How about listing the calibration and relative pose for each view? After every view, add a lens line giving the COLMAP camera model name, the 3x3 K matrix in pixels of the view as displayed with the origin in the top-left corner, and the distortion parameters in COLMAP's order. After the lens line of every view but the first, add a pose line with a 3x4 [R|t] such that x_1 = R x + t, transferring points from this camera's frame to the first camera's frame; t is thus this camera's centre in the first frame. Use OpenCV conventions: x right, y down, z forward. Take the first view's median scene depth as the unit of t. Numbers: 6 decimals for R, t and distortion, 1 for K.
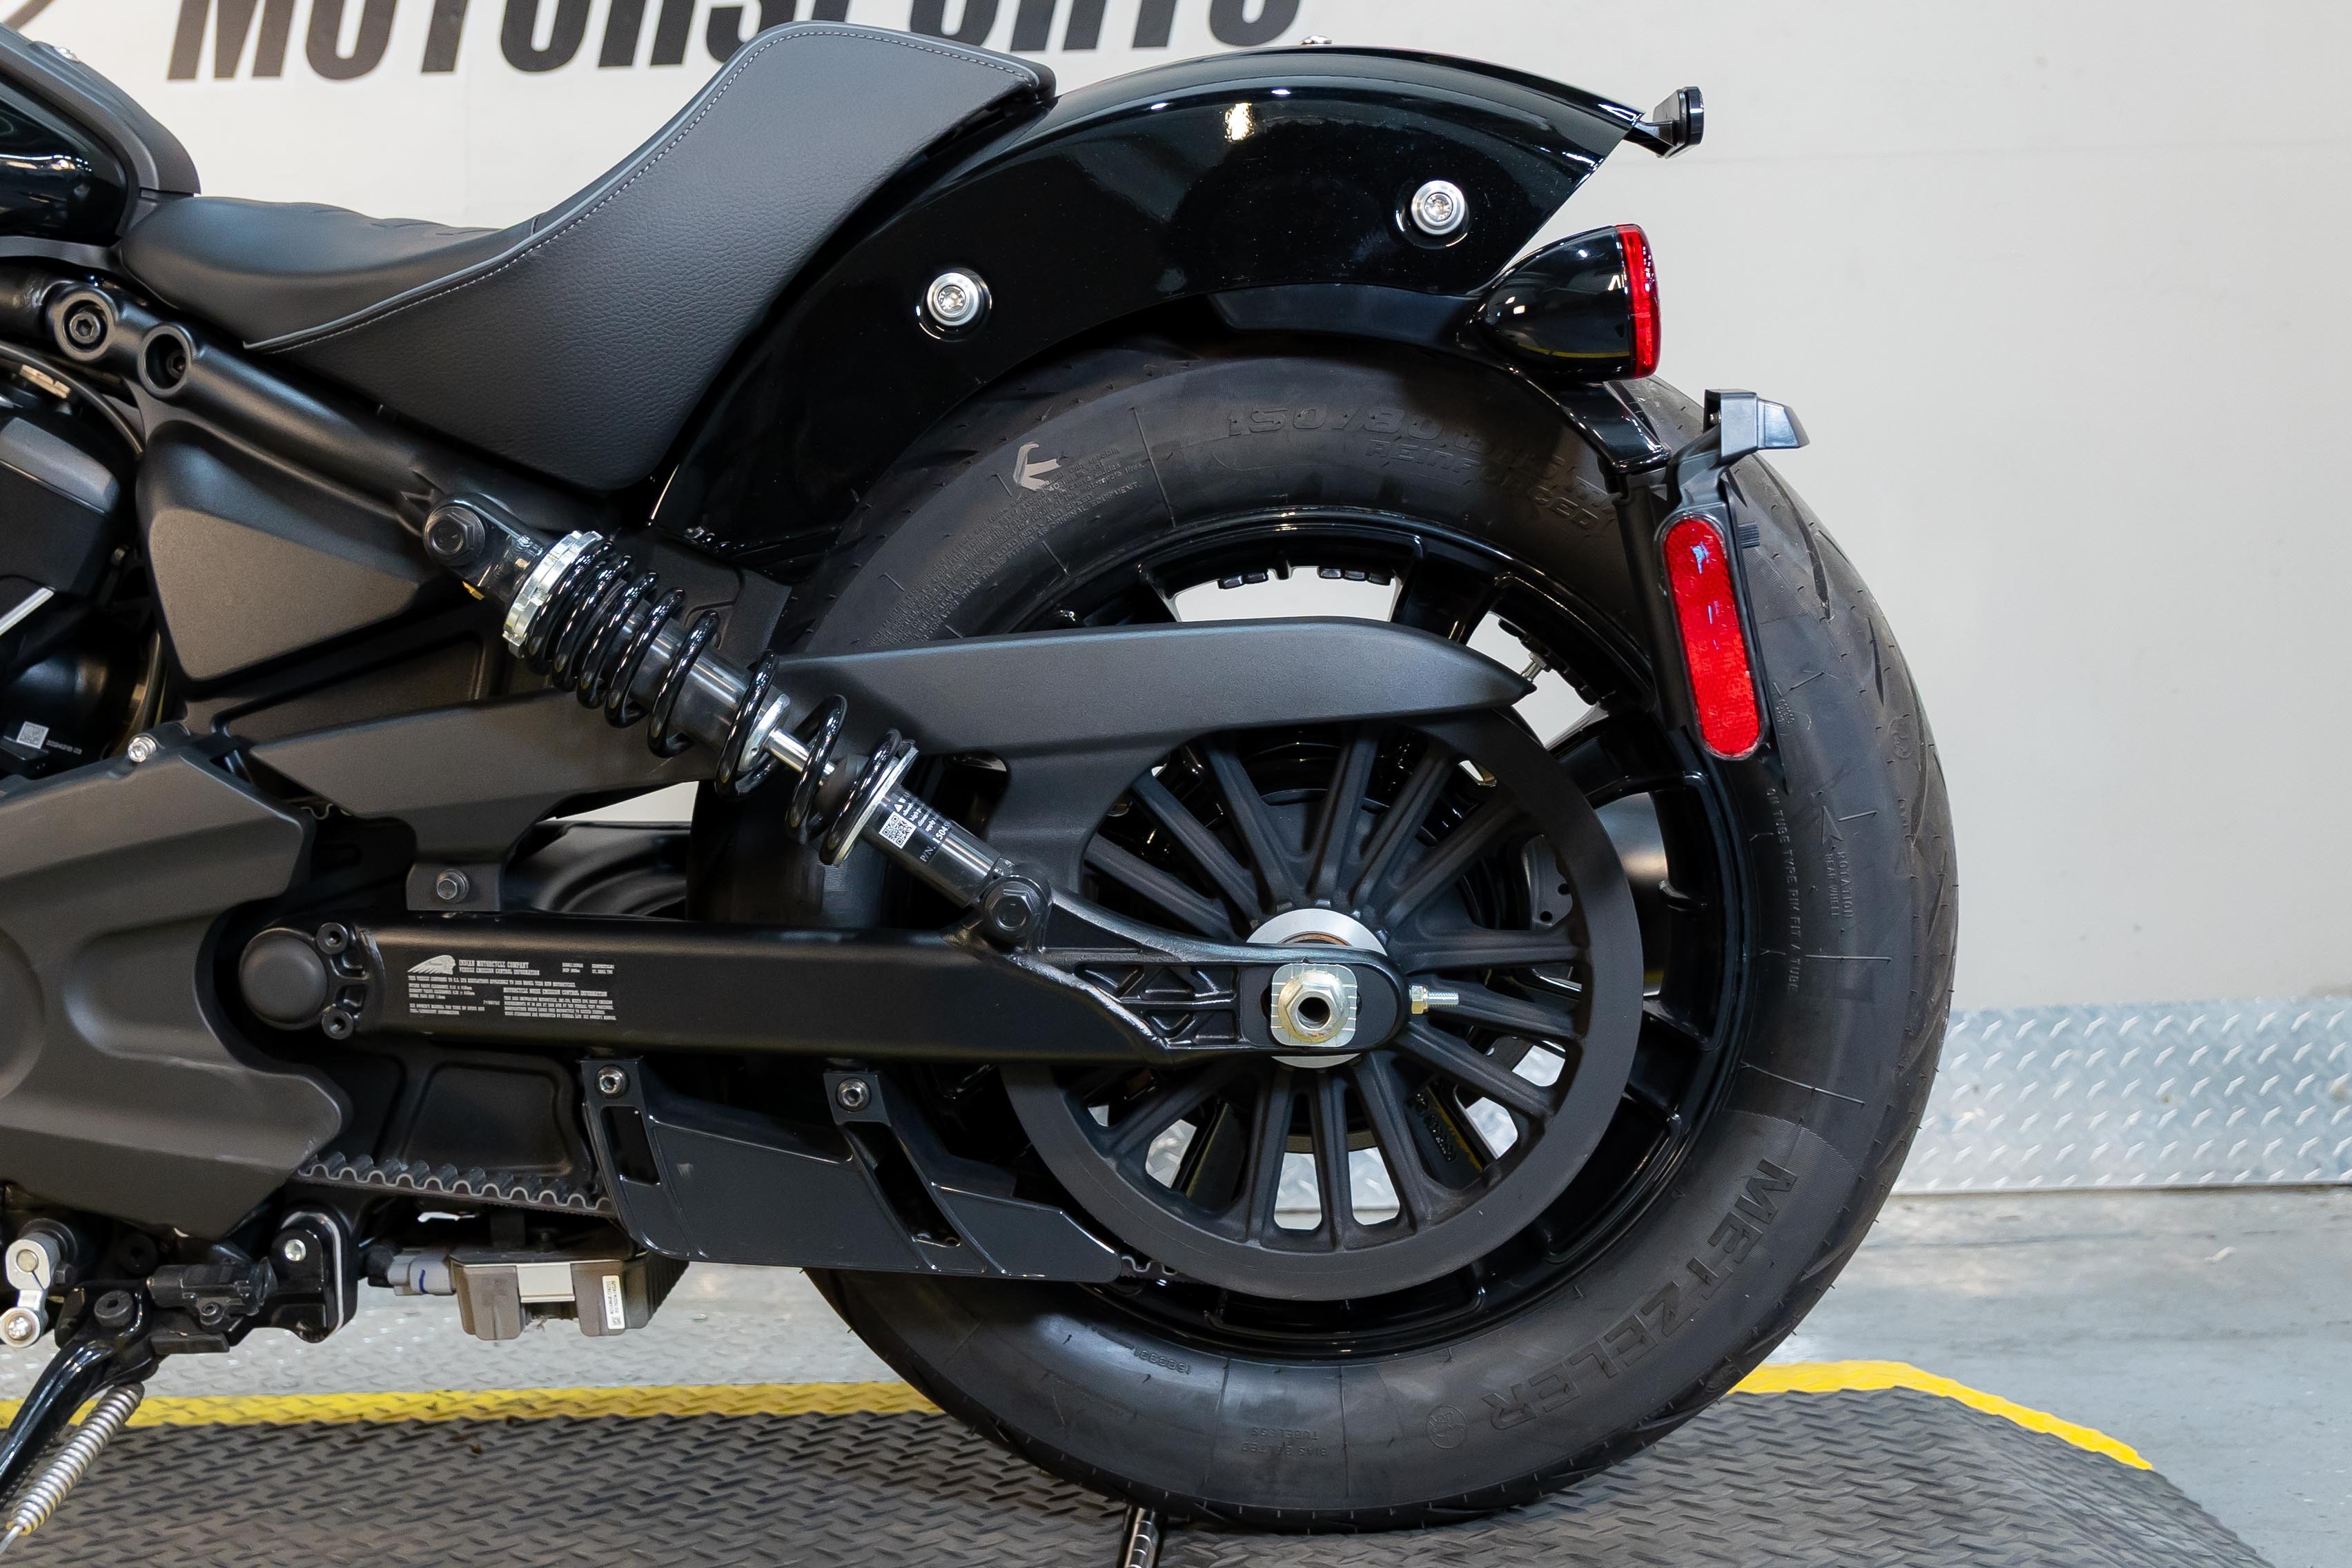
lens RADIAL K [[2425.6, 0, 1146.9], [0, 2425.6, 803.9], [0, 0, 1]] dist [-0.000592, 0.000000]
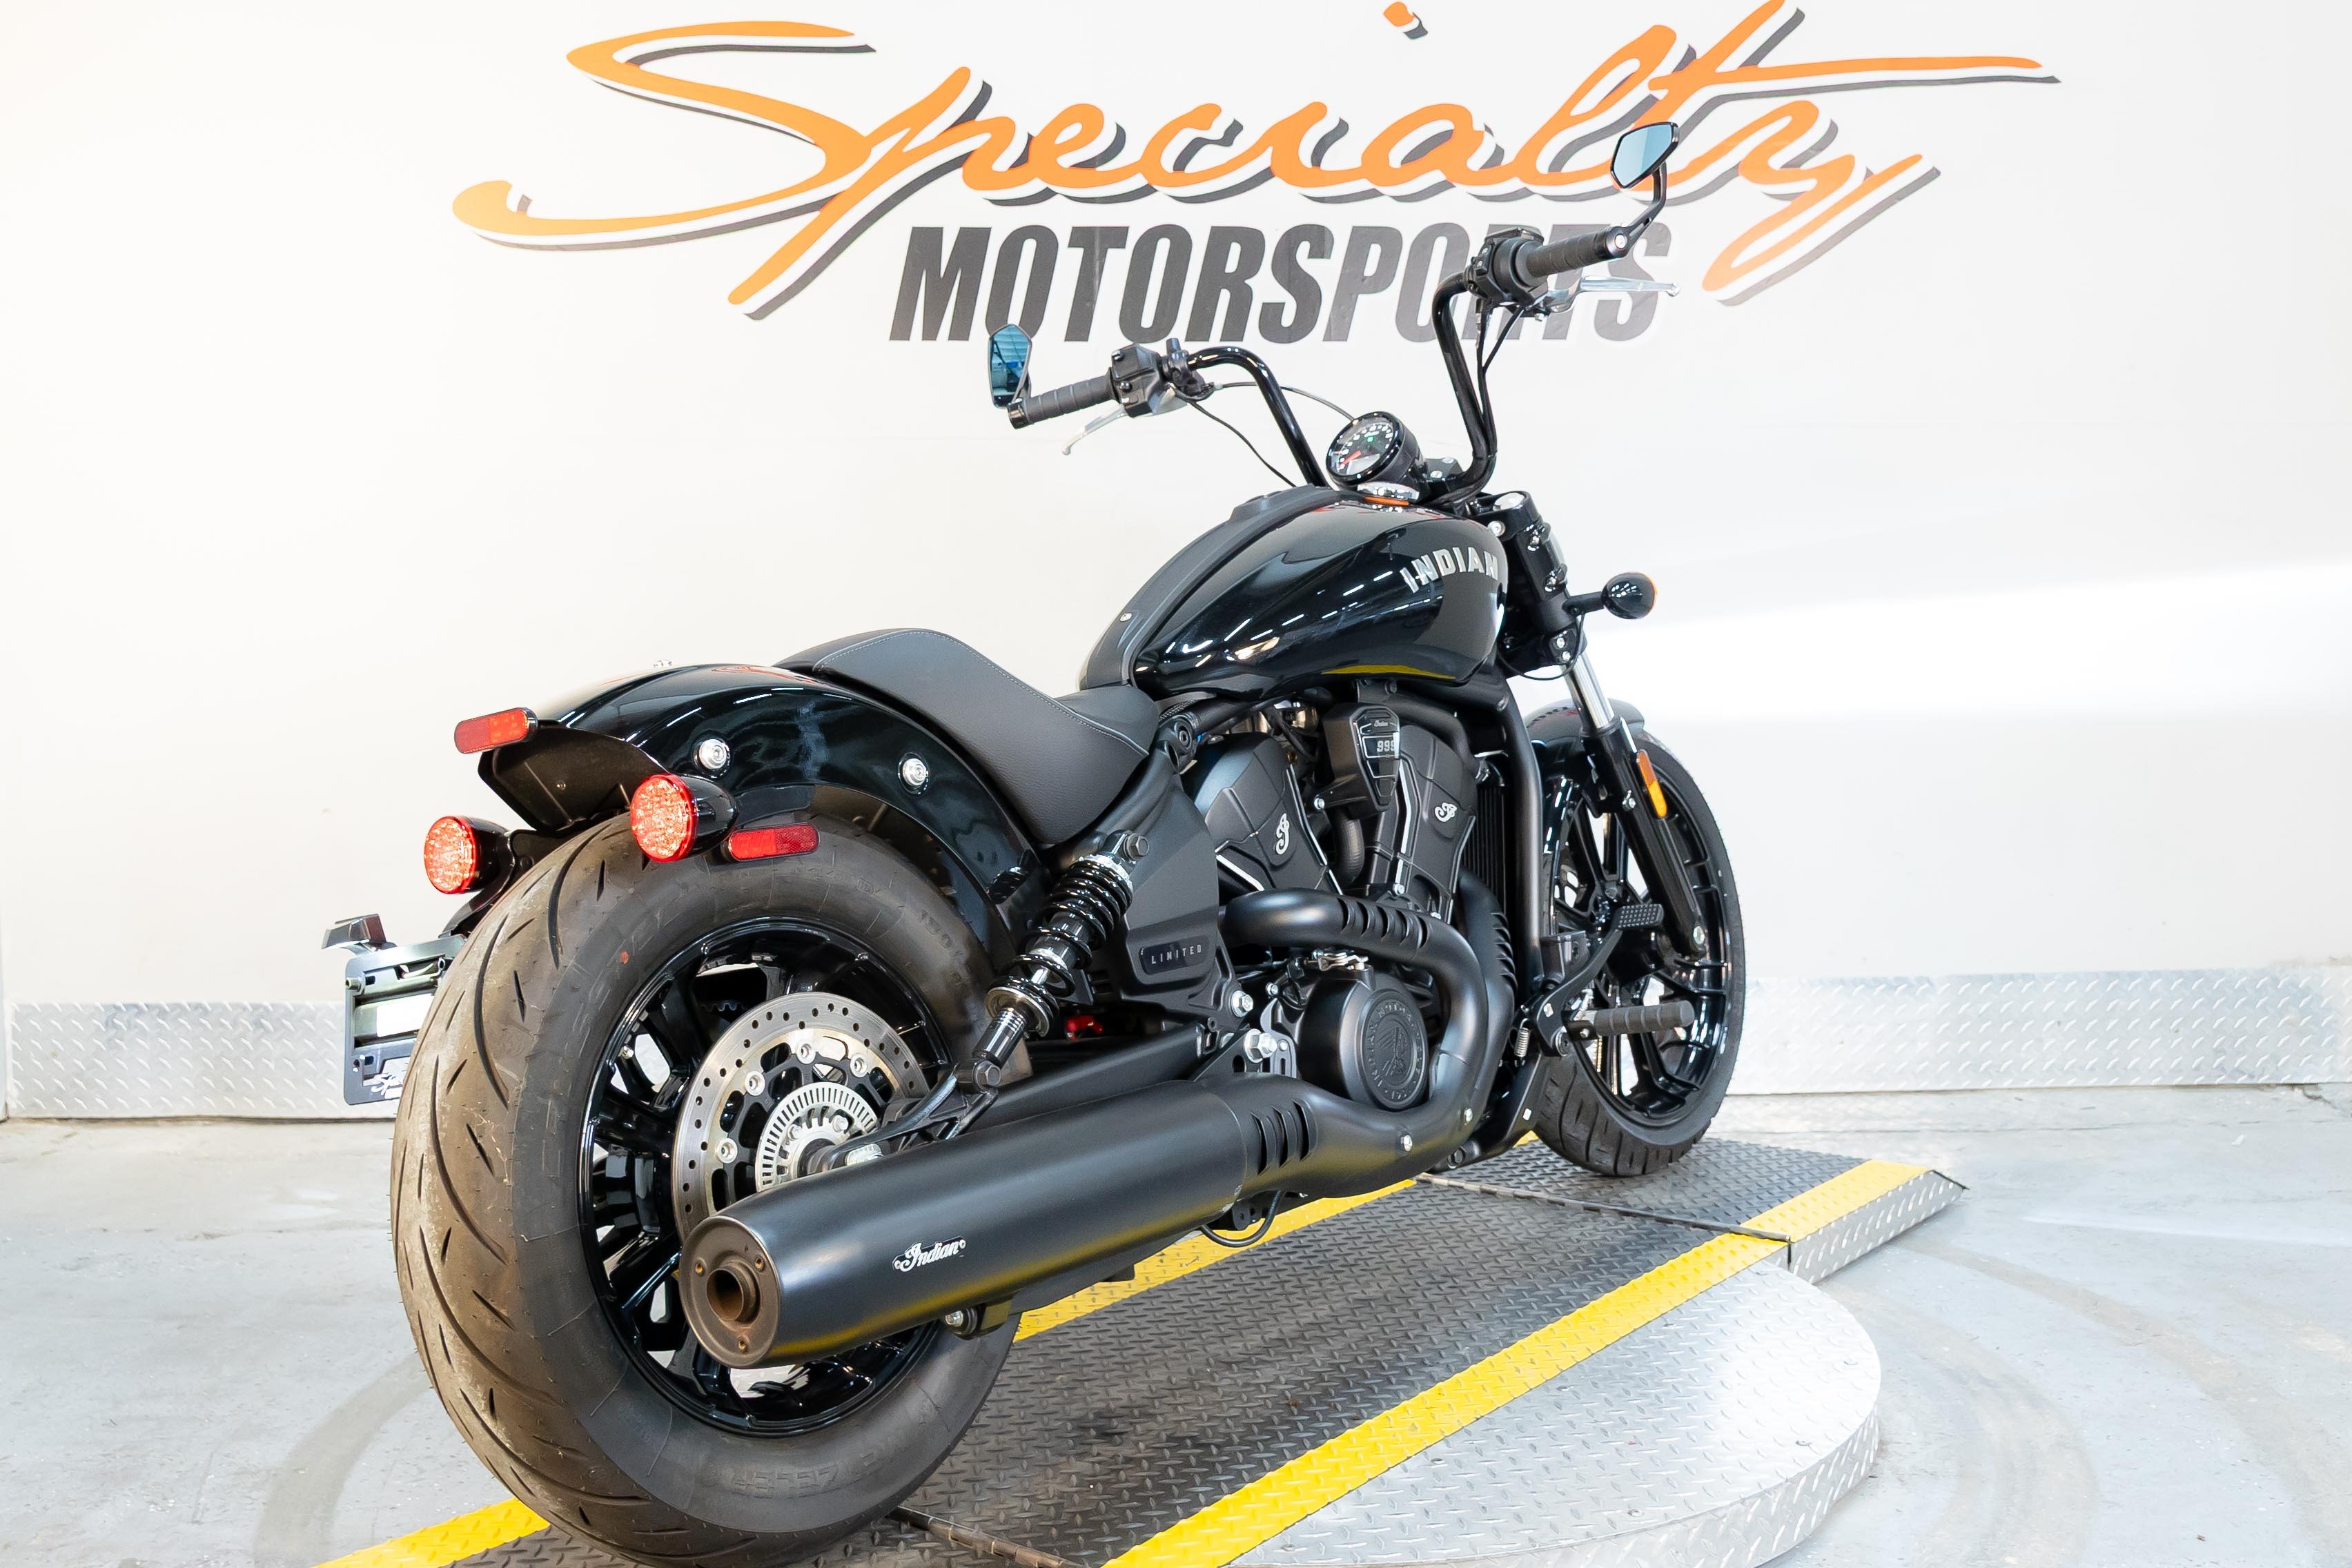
lens RADIAL K [[2102.9, 0, 1162.2], [0, 2102.9, 798.2], [0, 0, 1]] dist [0.017920, -0.009475]
pose [[0.997906, 0.008778, 0.064075, -0.332932], [-0.013851, 0.996765, 0.079162, -0.130191], [-0.063173, -0.079884, 0.994800, -0.322193]]
